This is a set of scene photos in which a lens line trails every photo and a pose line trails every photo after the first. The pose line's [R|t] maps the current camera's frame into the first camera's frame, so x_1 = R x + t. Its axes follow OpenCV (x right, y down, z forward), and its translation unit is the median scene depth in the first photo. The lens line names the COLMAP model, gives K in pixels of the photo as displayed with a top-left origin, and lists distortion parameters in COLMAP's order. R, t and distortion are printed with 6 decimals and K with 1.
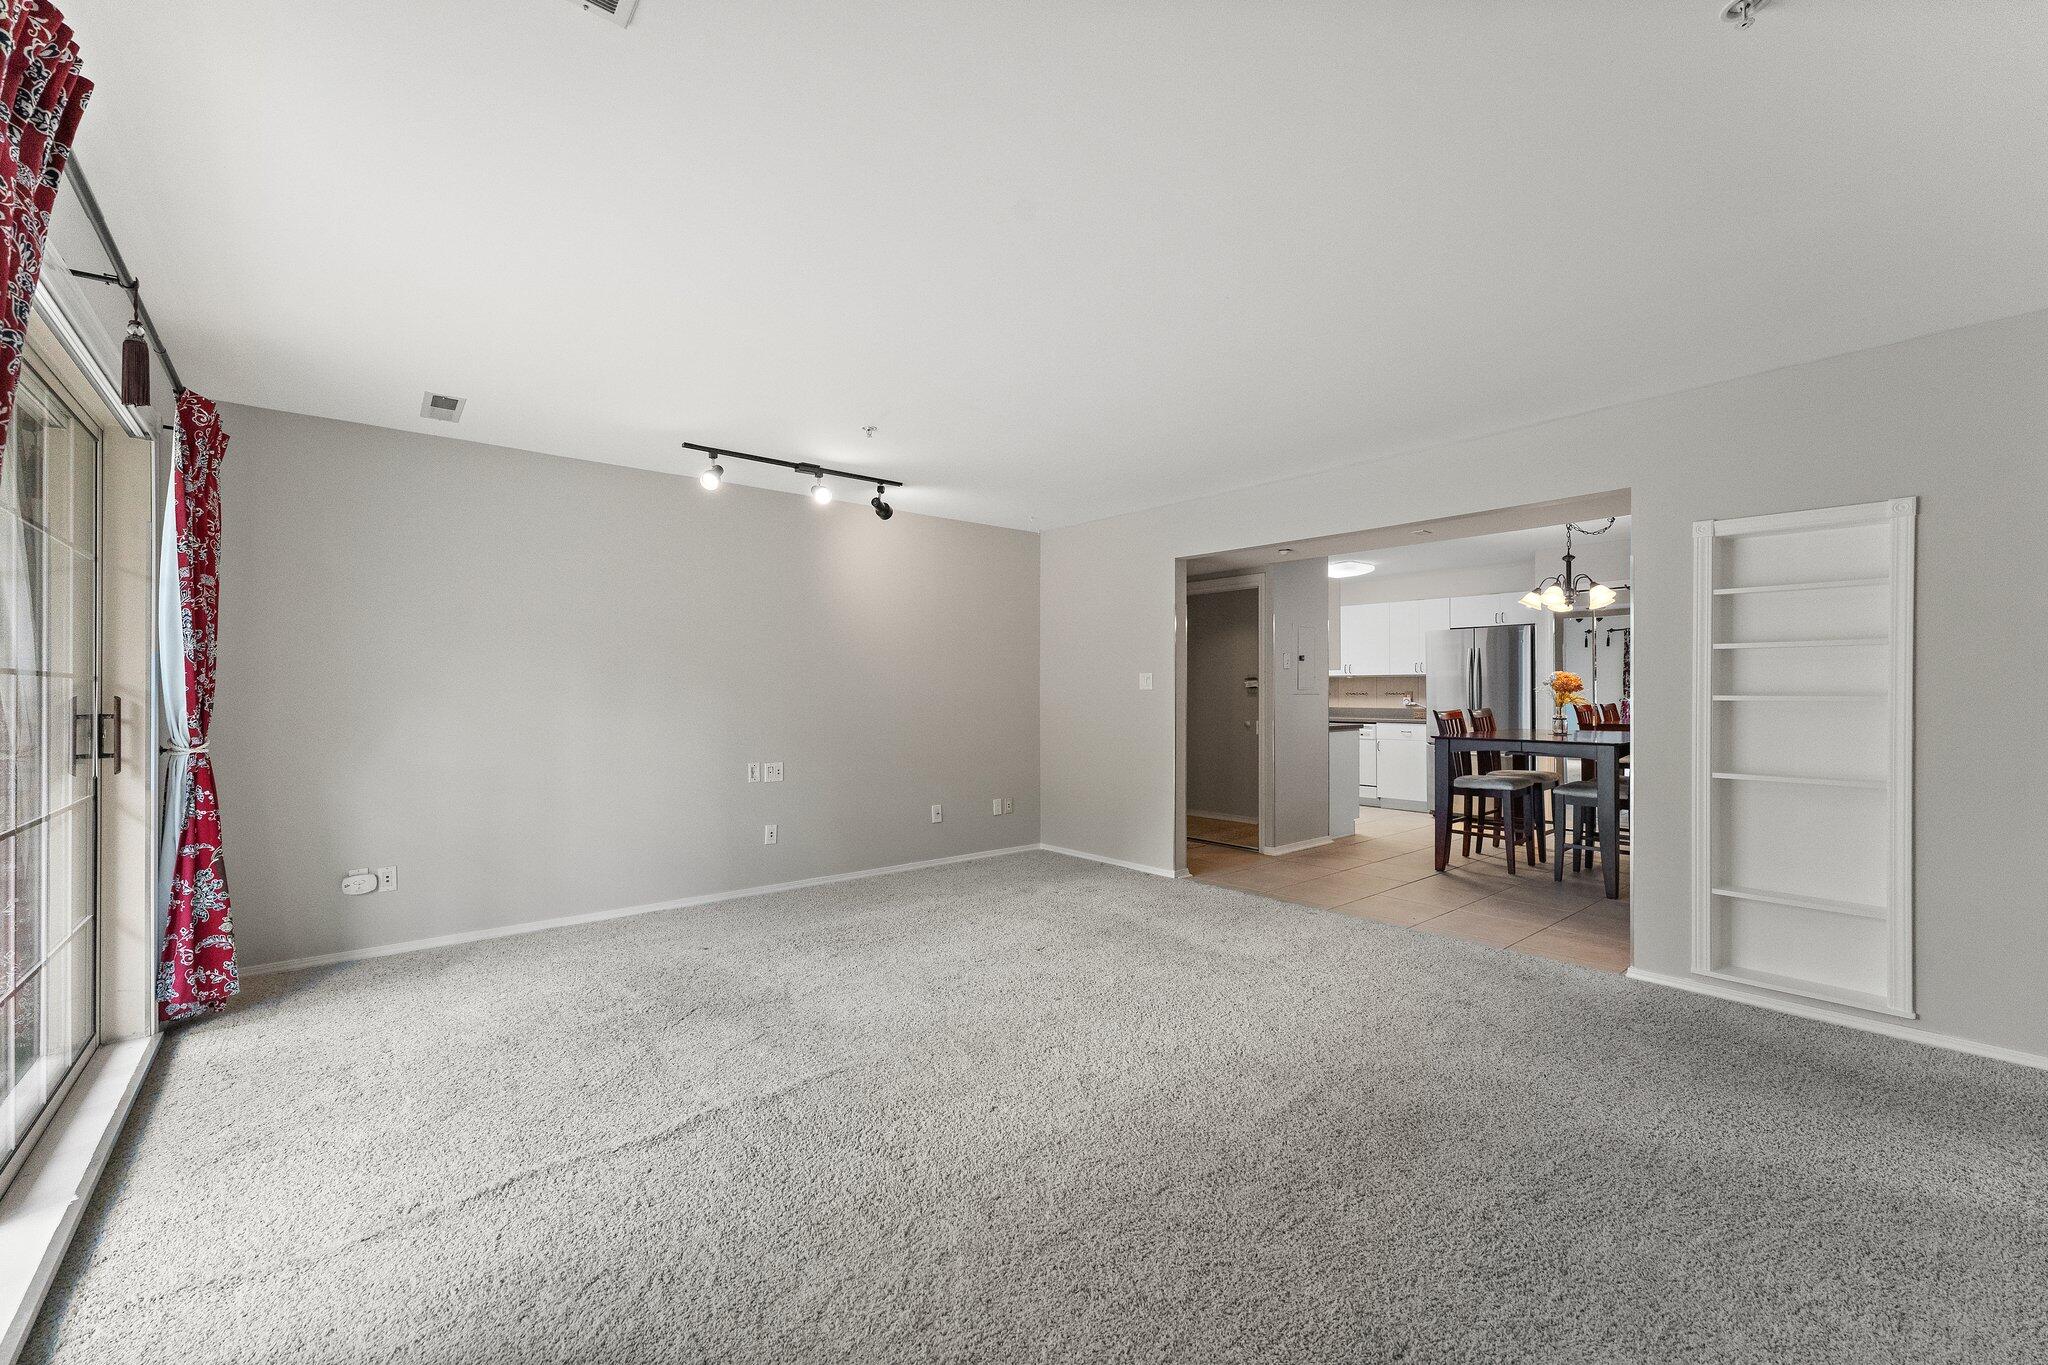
lens RADIAL K [[837.4, 0, 1023.0], [0, 837.4, 688.2], [0, 0, 1]] dist [0.003174, 0.000056]
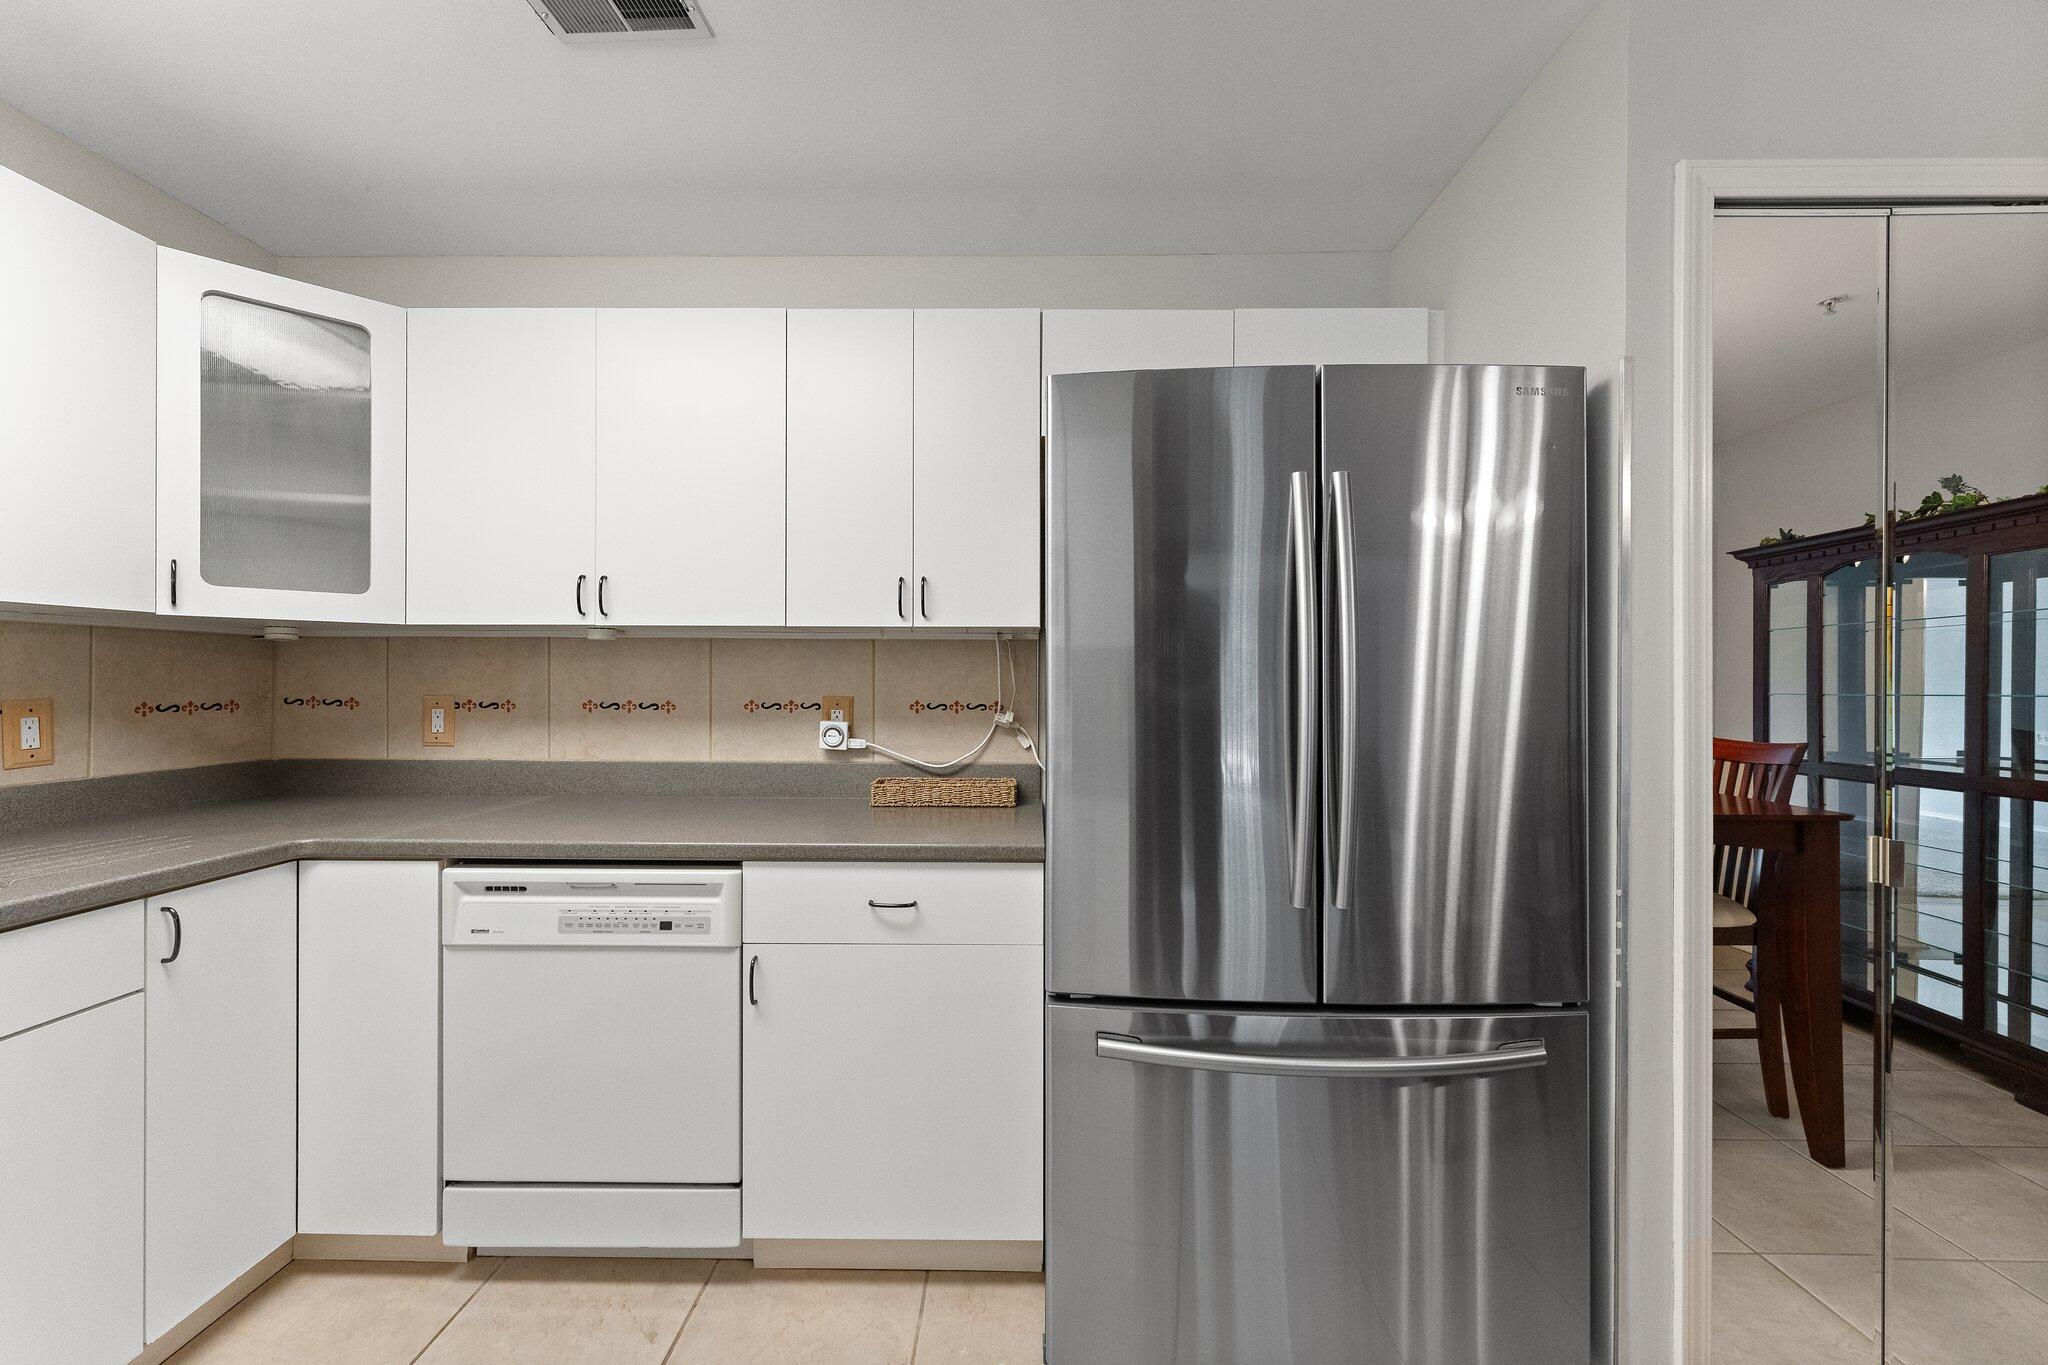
lens RADIAL K [[837.4, 0, 1020.9], [0, 837.4, 683.3], [0, 0, 1]] dist [0.003174, 0.000056]
pose [[0.651305, 0.001313, 0.758815, 0.301048], [-0.003709, 0.999992, 0.001453, -0.000623], [-0.758807, -0.003761, 0.651304, 0.786437]]
